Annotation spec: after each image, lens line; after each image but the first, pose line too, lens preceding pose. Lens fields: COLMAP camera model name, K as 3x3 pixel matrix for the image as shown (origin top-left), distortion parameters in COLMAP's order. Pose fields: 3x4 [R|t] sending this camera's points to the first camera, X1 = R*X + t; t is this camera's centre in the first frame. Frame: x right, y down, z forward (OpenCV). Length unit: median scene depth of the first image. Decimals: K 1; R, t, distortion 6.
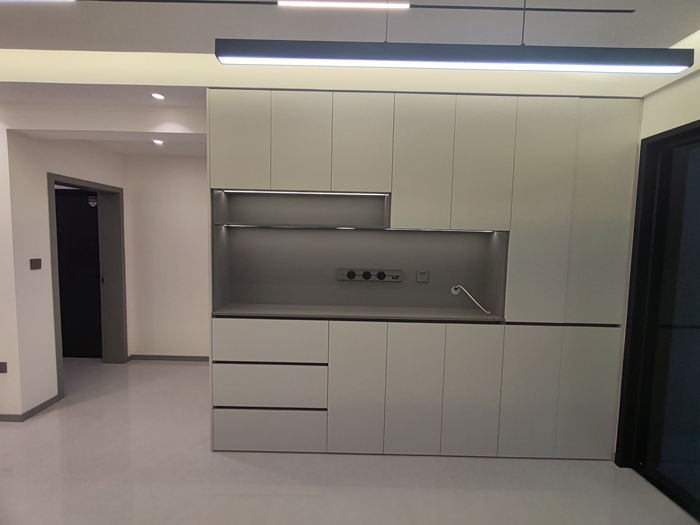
lens RADIAL K [[318.3, 0, 350.0], [0, 318.3, 262.5], [0, 0, 1]] dist [0.002038, 0.000254]
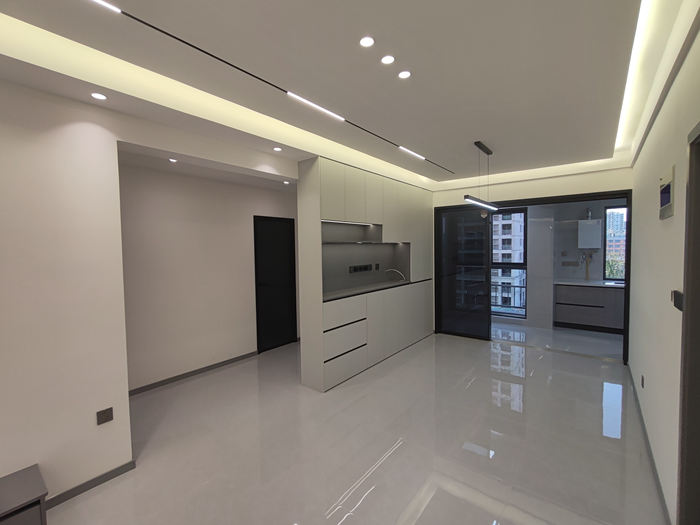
lens RADIAL K [[318.3, 0, 350.0], [0, 318.3, 262.5], [0, 0, 1]] dist [0.002038, 0.000254]
pose [[0.610331, -0.068193, 0.789205, -1.517463], [0.093394, 0.995534, 0.013795, -0.027045], [-0.786621, 0.065288, 0.613974, -0.051797]]
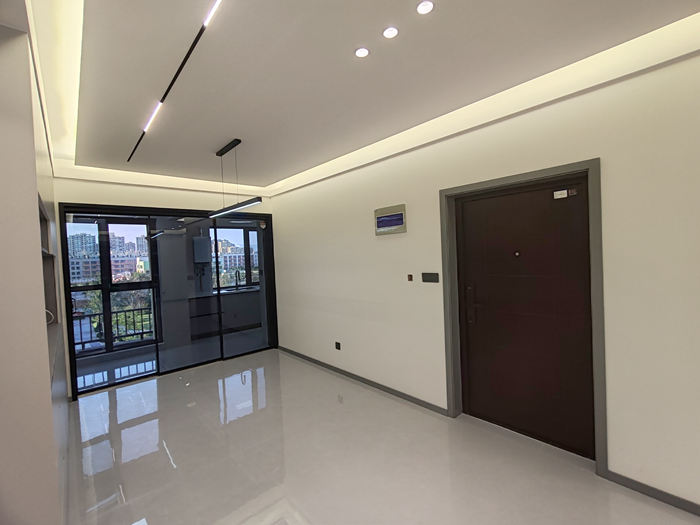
lens RADIAL K [[318.3, 0, 350.0], [0, 318.3, 262.5], [0, 0, 1]] dist [0.002038, 0.000254]
pose [[-0.665323, -0.013092, 0.746441, -1.266764], [0.093964, 0.990427, 0.101123, -0.089871], [-0.740619, 0.137418, -0.657723, 0.937748]]
